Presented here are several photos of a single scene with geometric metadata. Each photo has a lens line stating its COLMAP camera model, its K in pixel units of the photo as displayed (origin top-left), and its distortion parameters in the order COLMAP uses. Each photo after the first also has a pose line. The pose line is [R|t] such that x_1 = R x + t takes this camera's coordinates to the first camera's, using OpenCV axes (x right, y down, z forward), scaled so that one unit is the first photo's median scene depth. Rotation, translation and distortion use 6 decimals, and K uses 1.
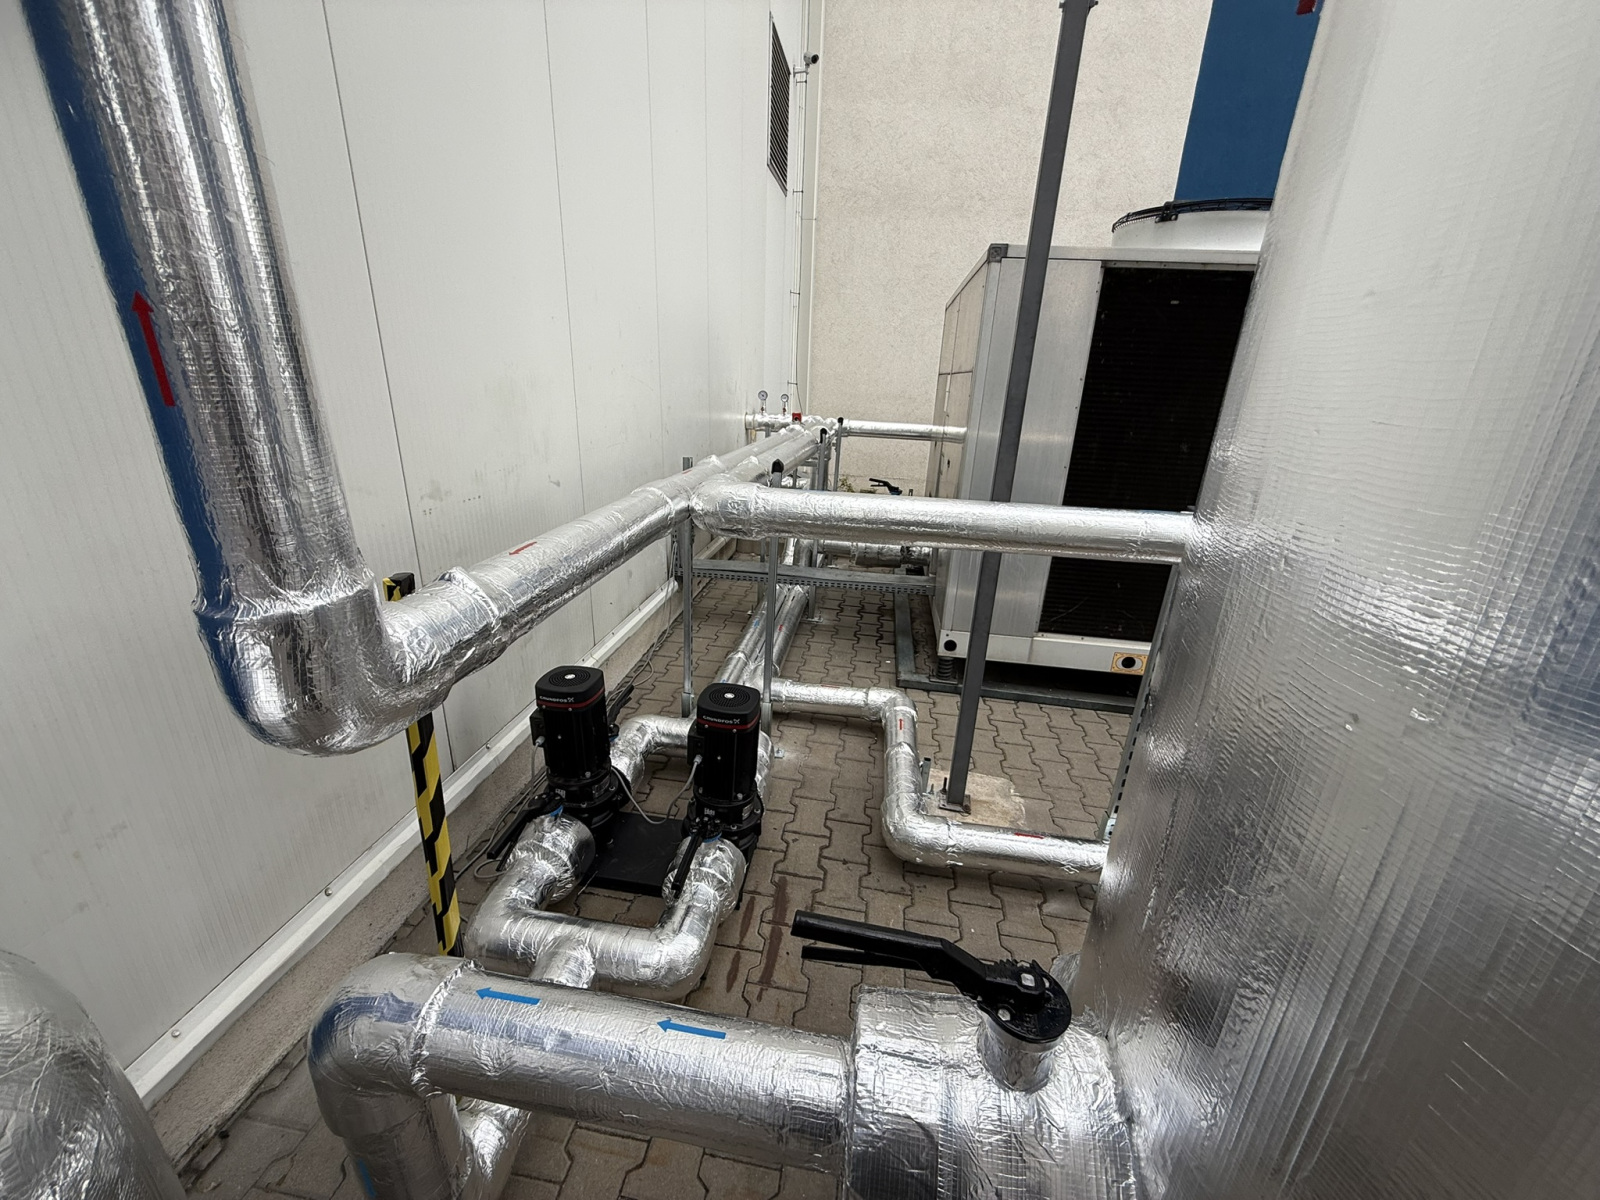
lens RADIAL K [[635.5, 0, 795.1], [0, 635.5, 602.7], [0, 0, 1]] dist [-0.000194, -0.000115]
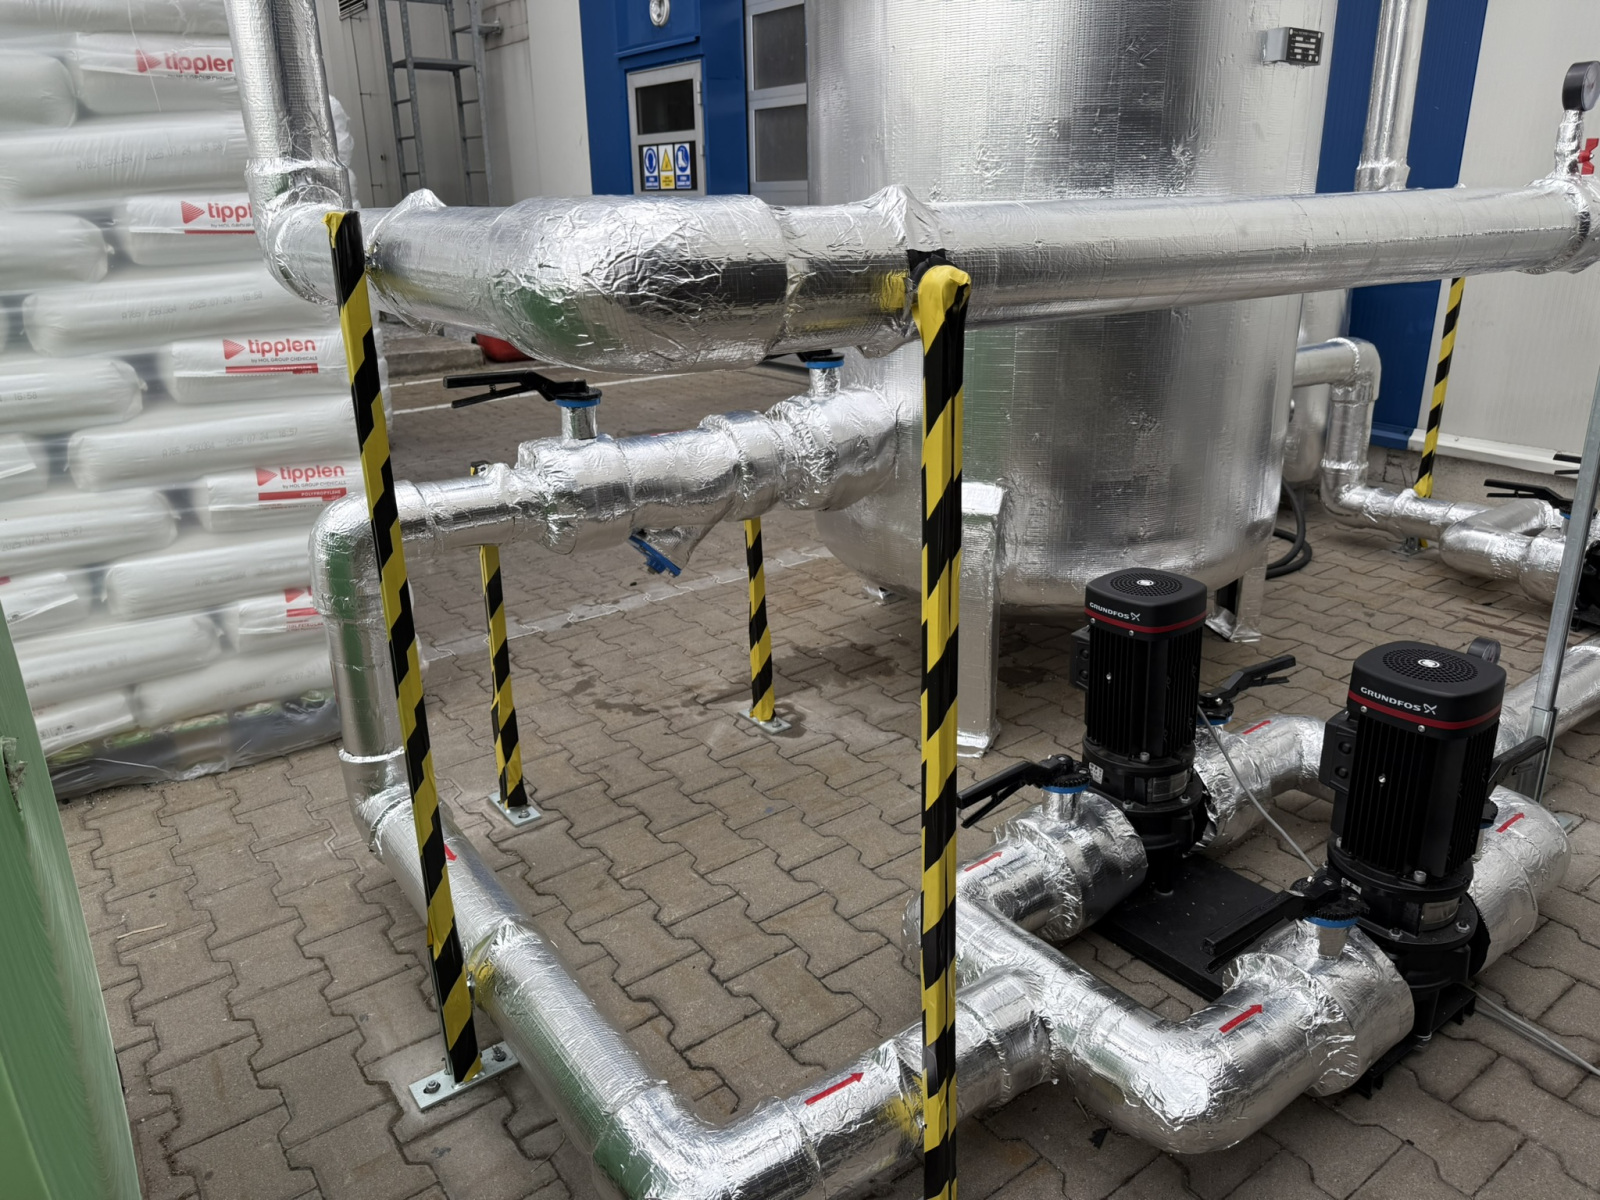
lens RADIAL K [[1127.4, 0, 811.0], [0, 1127.4, 589.0], [0, 0, 1]] dist [0.050197, -0.063946]
pose [[-0.708608, 0.205569, -0.674993, 1.817625], [-0.248202, 0.822864, 0.511166, -0.163119], [0.660507, 0.529751, -0.532065, 1.092520]]
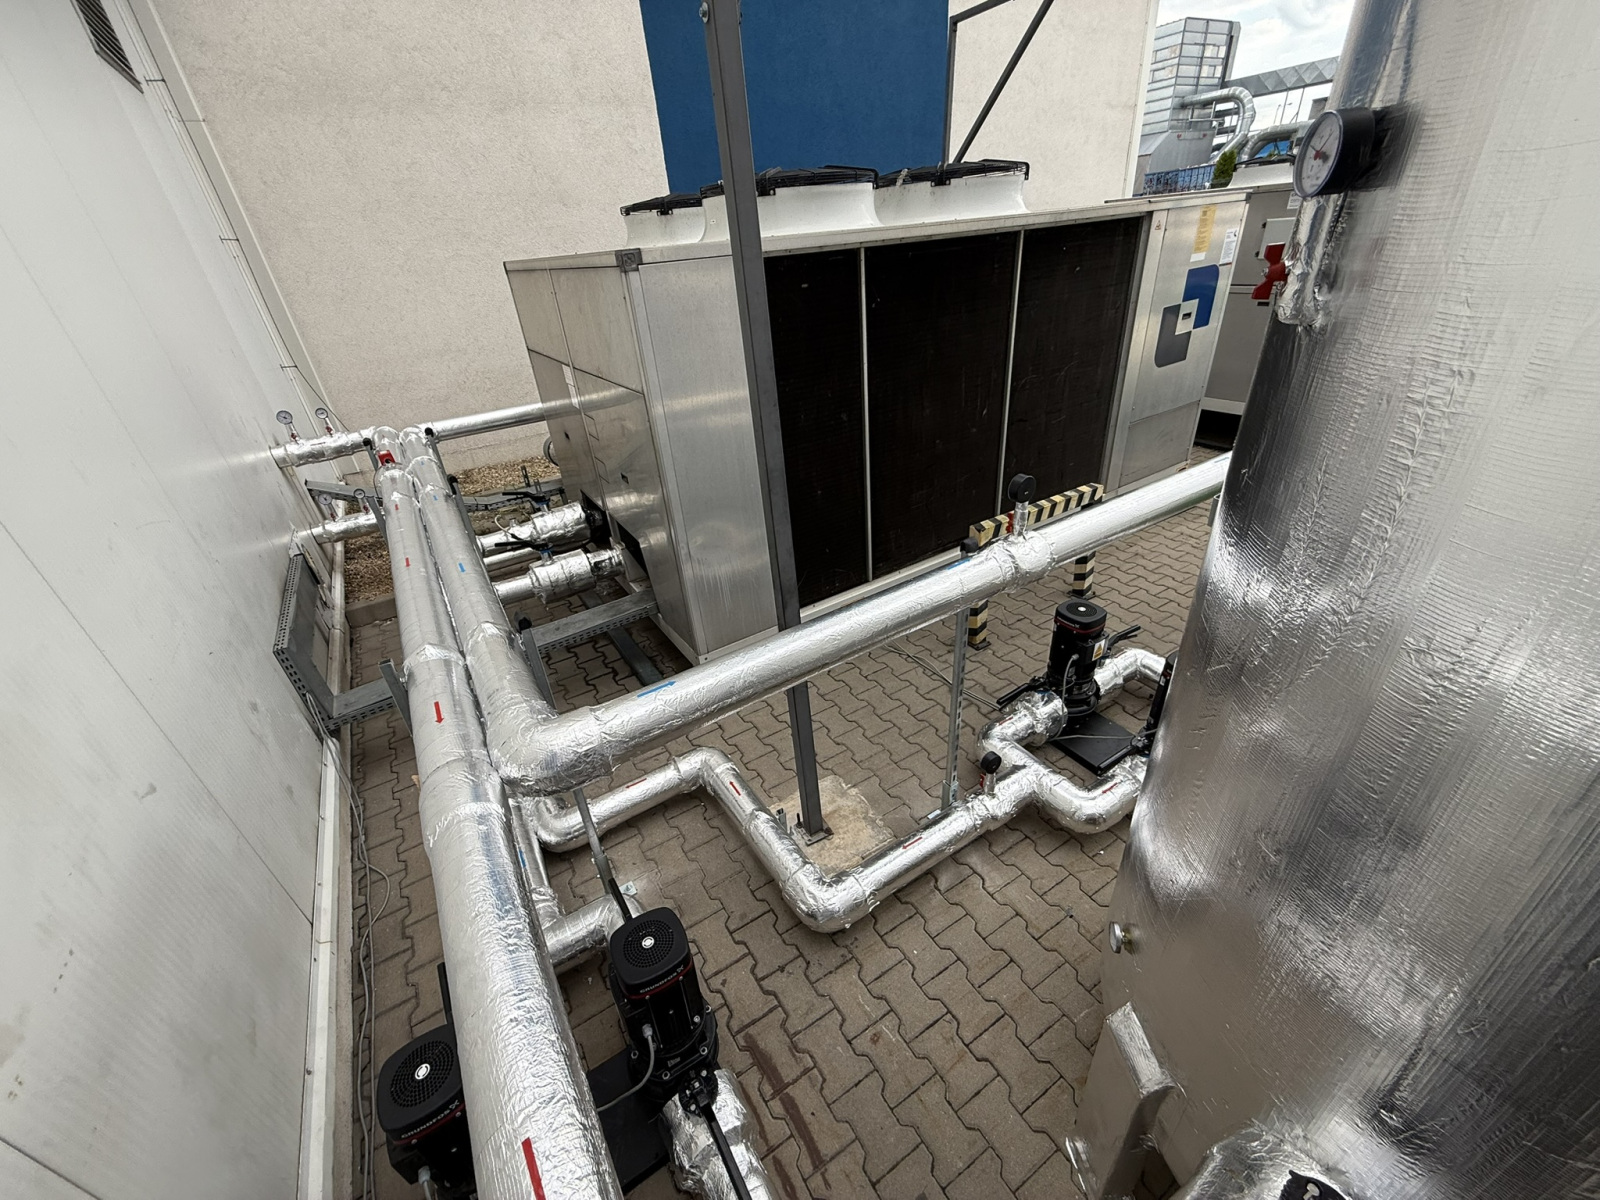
lens RADIAL K [[635.5, 0, 793.2], [0, 635.5, 602.6], [0, 0, 1]] dist [-0.000194, -0.000115]
pose [[0.757118, -0.413895, 0.505433, -0.181218], [0.324595, 0.909767, 0.258769, -0.376894], [-0.566930, -0.031858, 0.823150, 0.217375]]
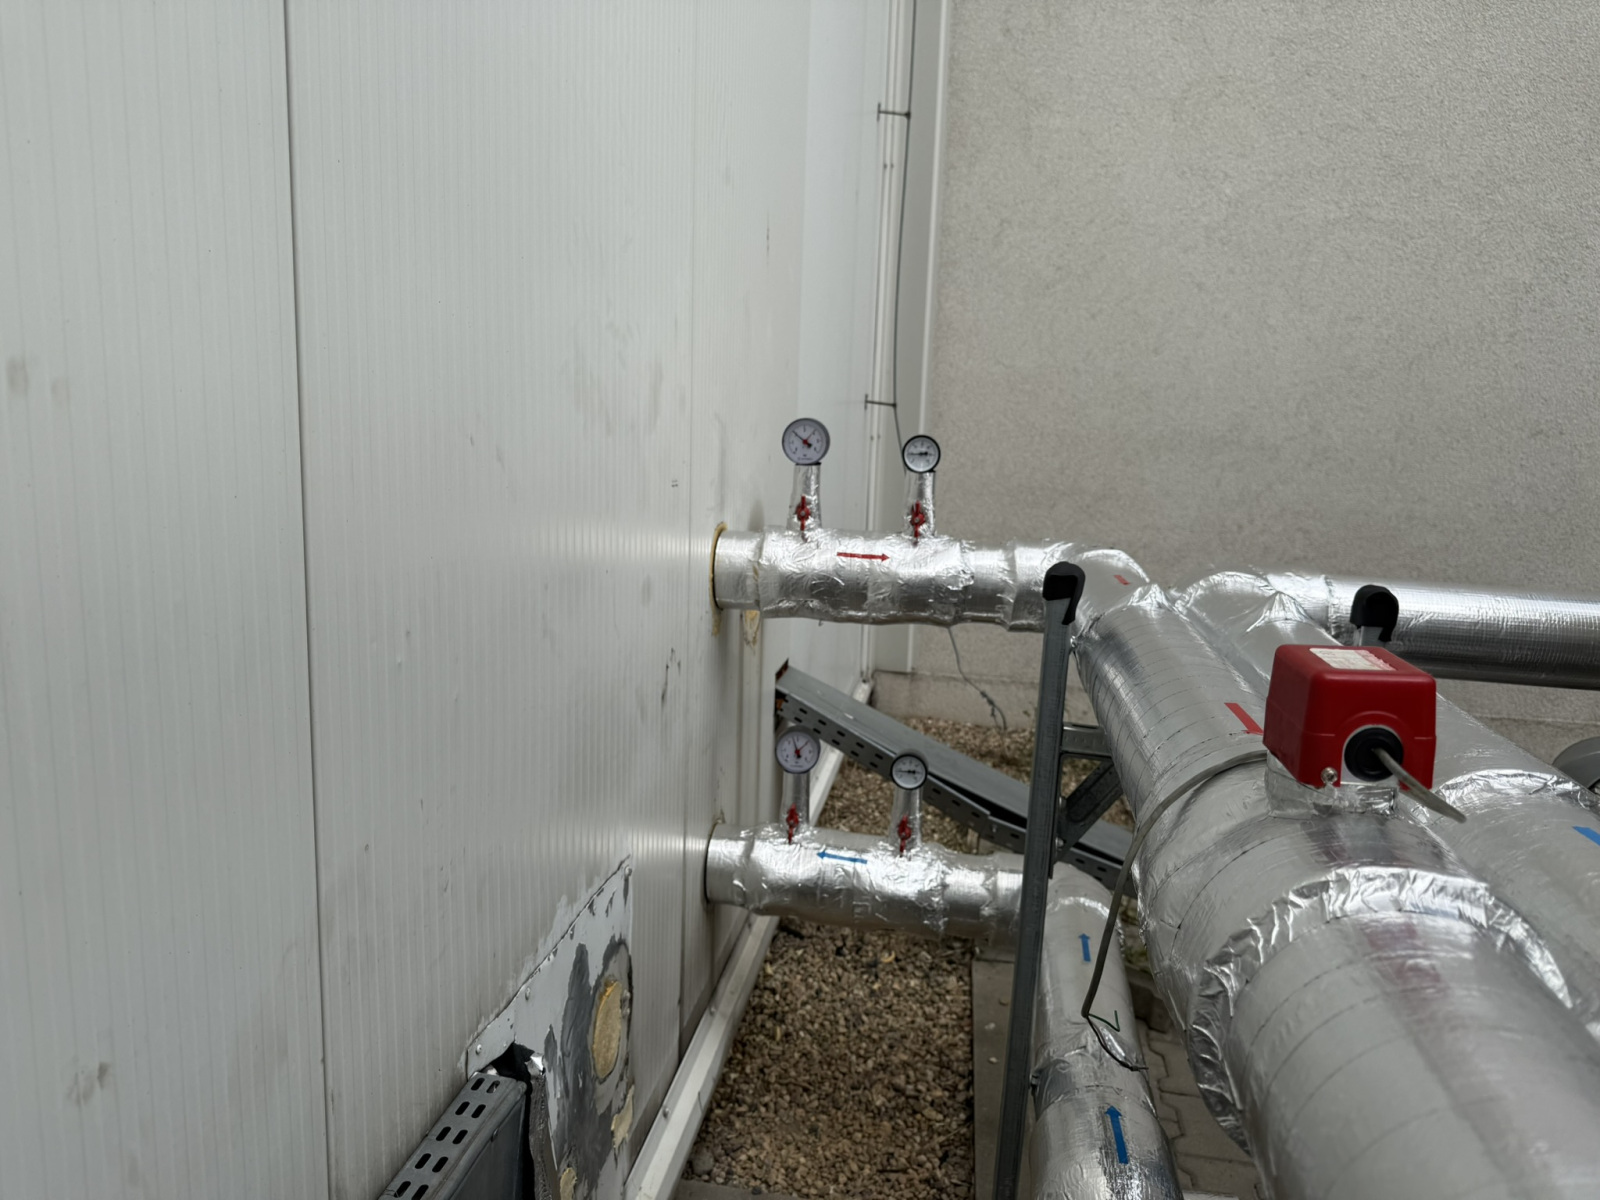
lens RADIAL K [[1127.4, 0, 793.2], [0, 1127.4, 598.6], [0, 0, 1]] dist [0.050197, -0.063946]
pose [[0.999716, 0.001182, -0.023795, -0.129078], [-0.005320, 0.984628, -0.174585, -0.609589], [0.023223, 0.174662, 0.984354, 1.863026]]
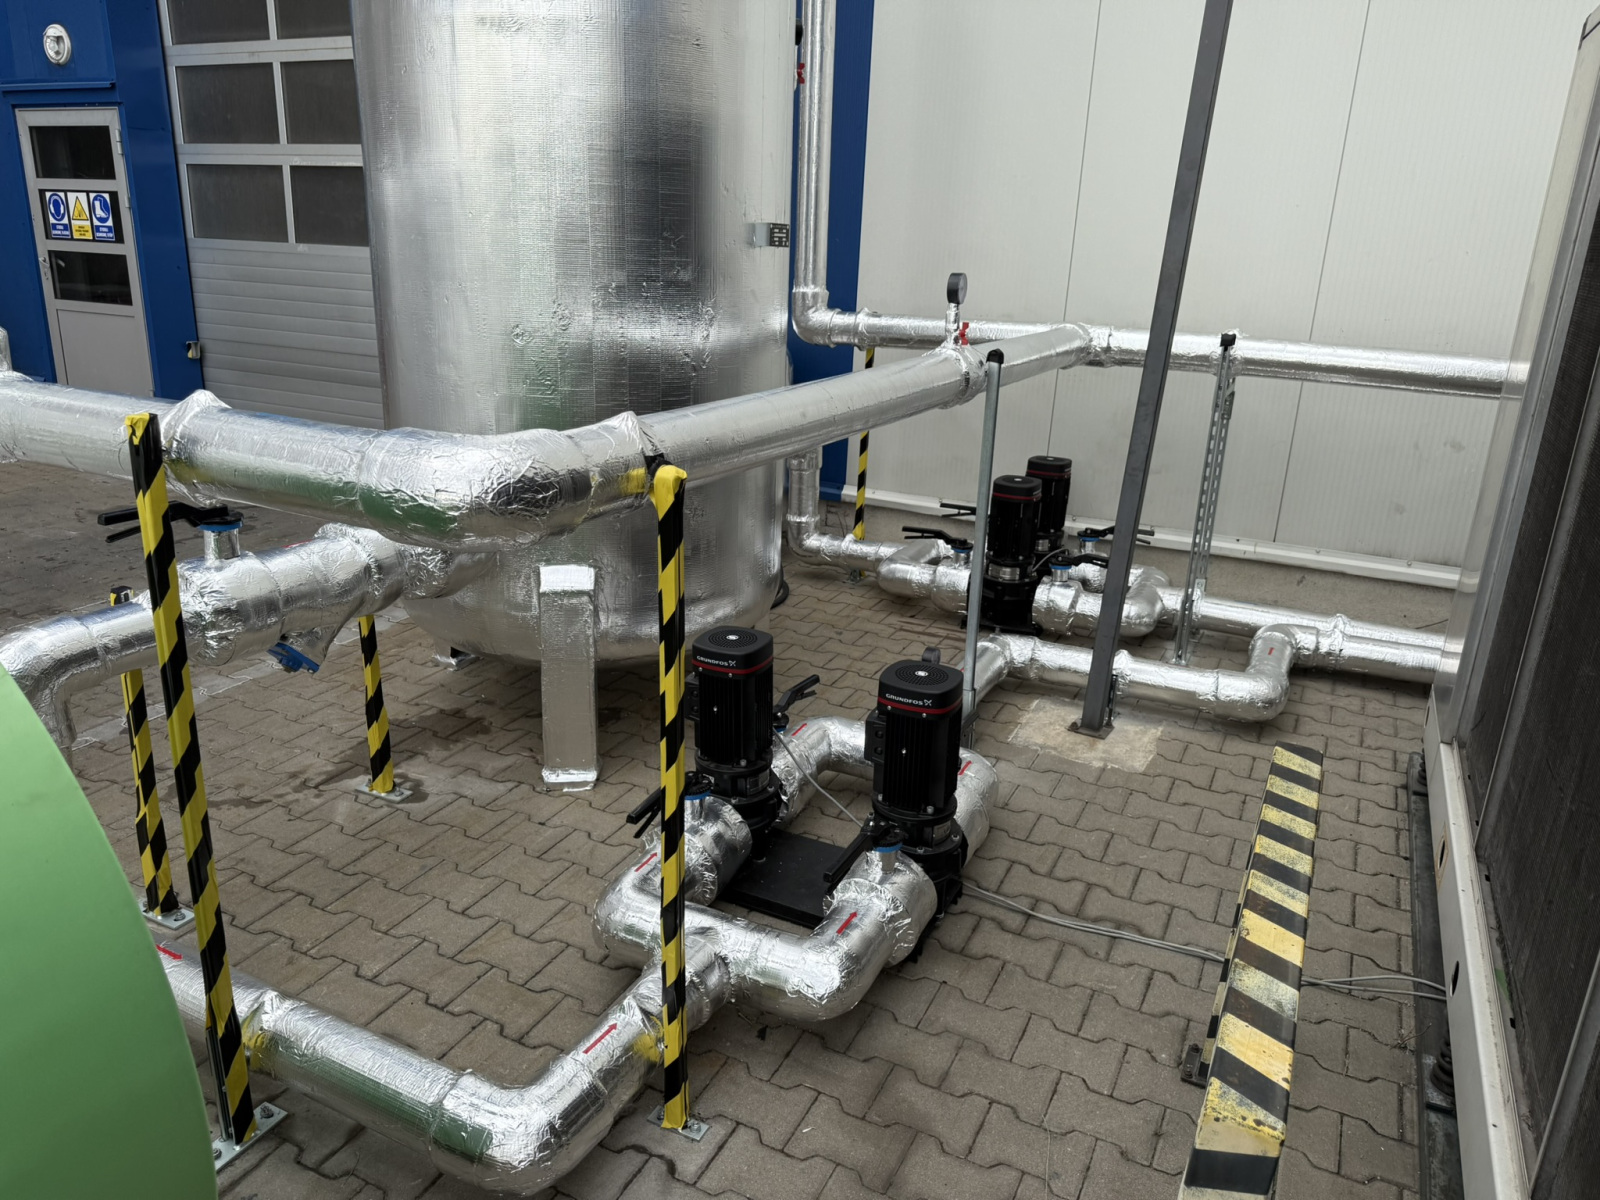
lens RADIAL K [[1127.4, 0, 787.9], [0, 1127.4, 602.5], [0, 0, 1]] dist [0.050197, -0.063946]
pose [[-0.309534, 0.245085, -0.918761, 2.153213], [-0.364671, 0.861739, 0.352733, -0.272719], [0.878182, 0.444228, -0.177362, 1.035658]]
